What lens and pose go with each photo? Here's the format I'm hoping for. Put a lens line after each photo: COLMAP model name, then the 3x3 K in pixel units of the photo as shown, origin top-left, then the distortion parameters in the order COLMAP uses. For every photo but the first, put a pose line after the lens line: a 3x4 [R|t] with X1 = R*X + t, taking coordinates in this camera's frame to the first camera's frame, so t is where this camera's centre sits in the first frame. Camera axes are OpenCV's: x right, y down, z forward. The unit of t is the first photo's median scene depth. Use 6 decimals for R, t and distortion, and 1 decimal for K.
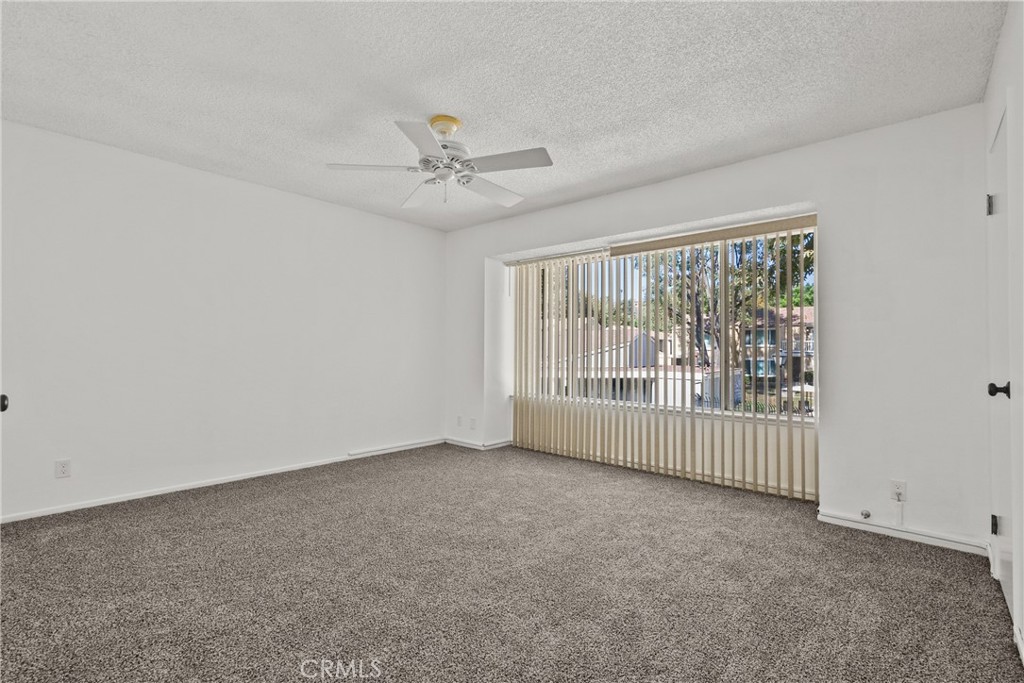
lens RADIAL K [[470.4, 0, 505.4], [0, 470.4, 340.6], [0, 0, 1]] dist [-0.001675, 0.001418]
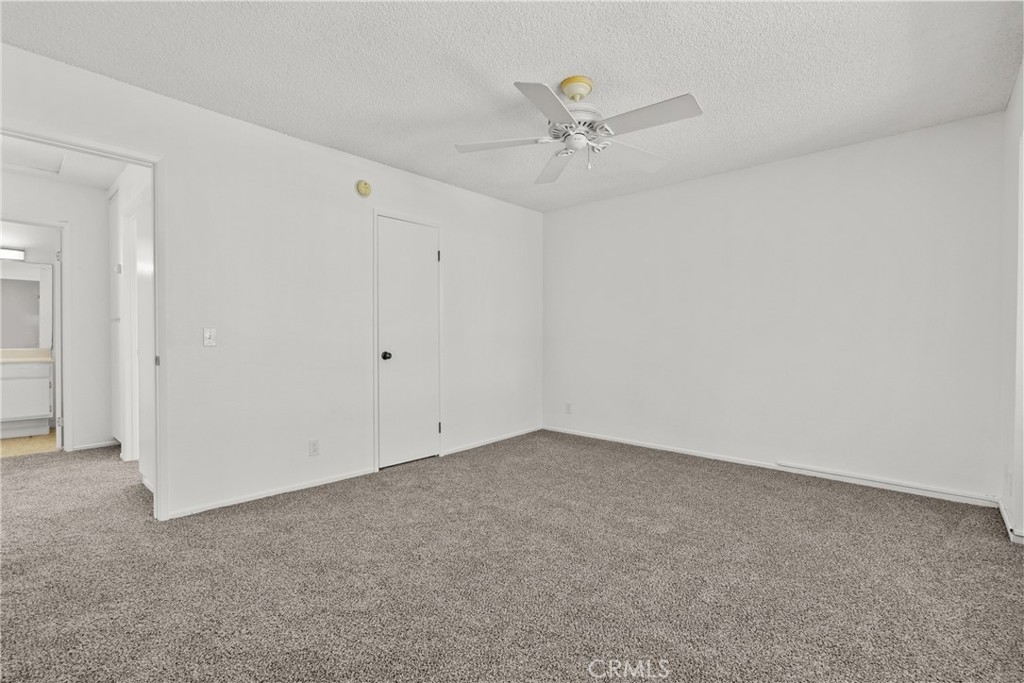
lens RADIAL K [[462.5, 0, 510.2], [0, 462.5, 346.9], [0, 0, 1]] dist [0.001125, 0.000996]
pose [[-0.009872, 0.014638, -0.999844, 0.510186], [0.018971, 0.999716, 0.014449, 0.018488], [0.999771, -0.018826, -0.010147, 0.577612]]
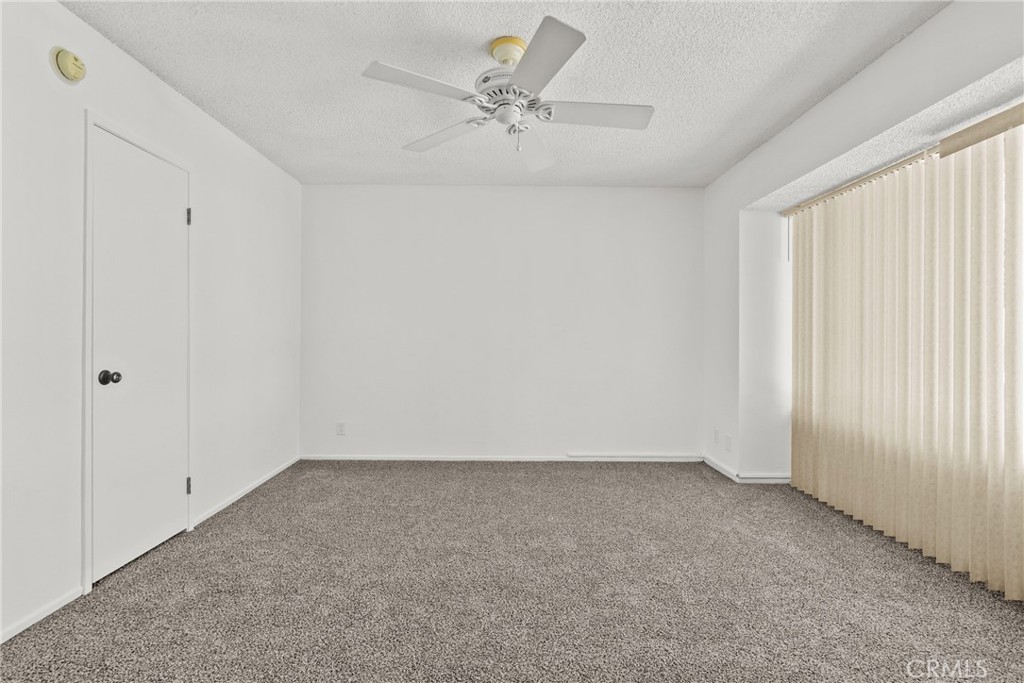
lens RADIAL K [[470.4, 0, 505.4], [0, 470.4, 340.6], [0, 0, 1]] dist [-0.001675, 0.001418]
pose [[0.669672, -0.002330, -0.742653, 0.290270], [0.015568, 0.999819, 0.010902, 0.005290], [0.742494, -0.018862, 0.669587, 0.313068]]
